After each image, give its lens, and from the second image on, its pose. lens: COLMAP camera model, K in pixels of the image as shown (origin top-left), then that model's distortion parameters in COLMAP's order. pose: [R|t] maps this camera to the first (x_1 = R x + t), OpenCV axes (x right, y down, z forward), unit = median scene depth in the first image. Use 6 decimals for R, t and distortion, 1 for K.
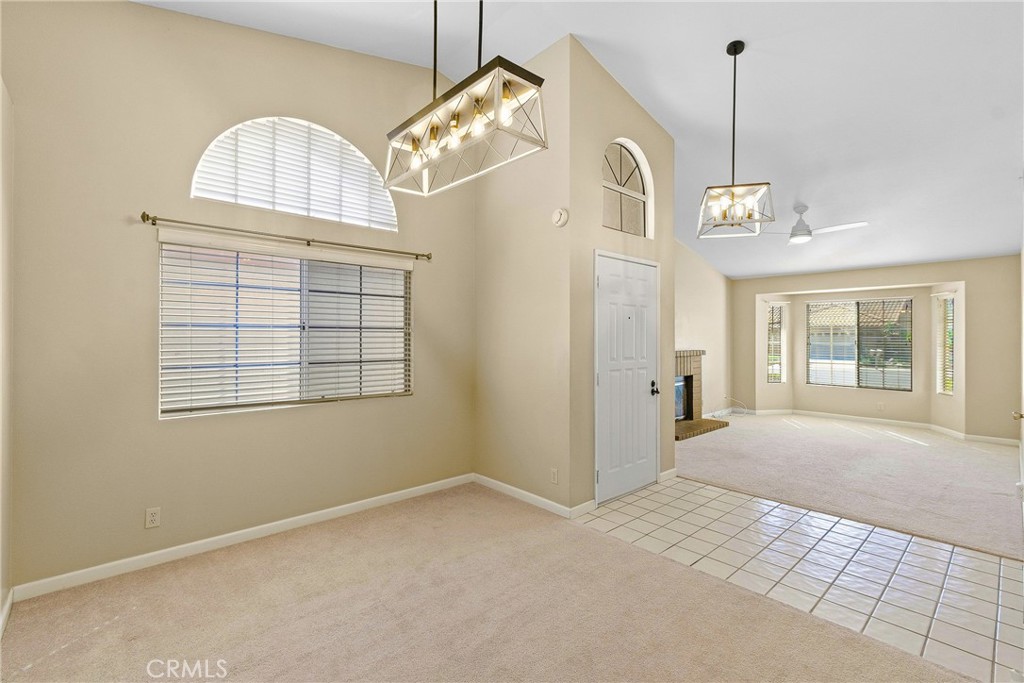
lens RADIAL K [[450.1, 0, 507.6], [0, 450.1, 339.0], [0, 0, 1]] dist [0.009612, 0.000304]
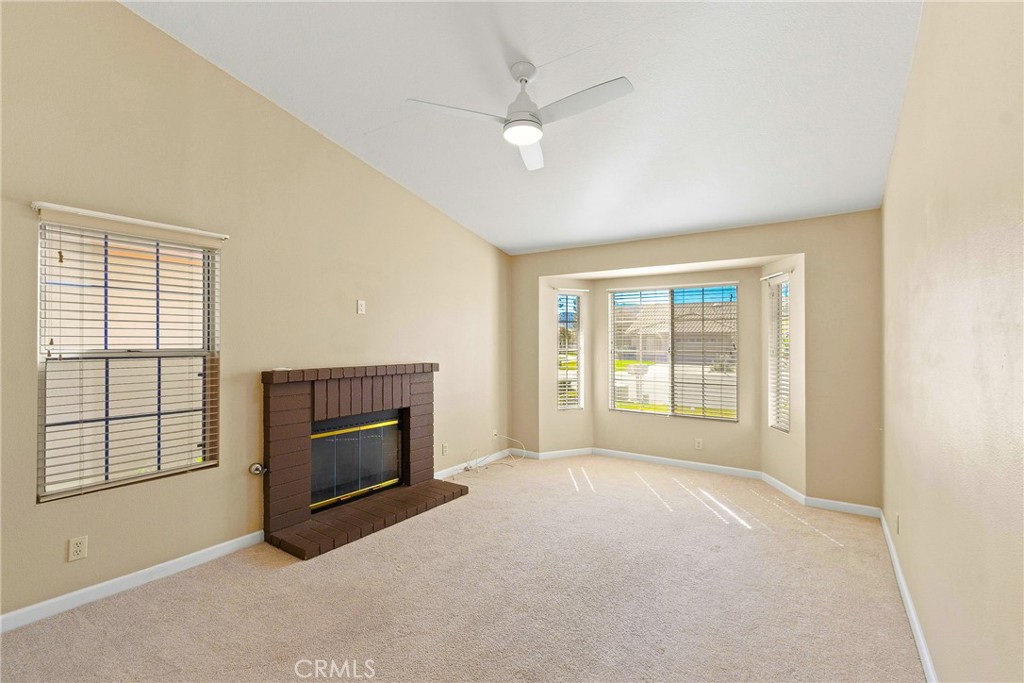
lens RADIAL K [[450.1, 0, 502.3], [0, 450.1, 340.1], [0, 0, 1]] dist [0.009612, 0.000304]
pose [[0.976971, 0.003154, 0.213347, 0.397644], [-0.001463, 0.999966, -0.008086, -0.000925], [-0.213365, 0.007588, 0.976943, 0.410364]]
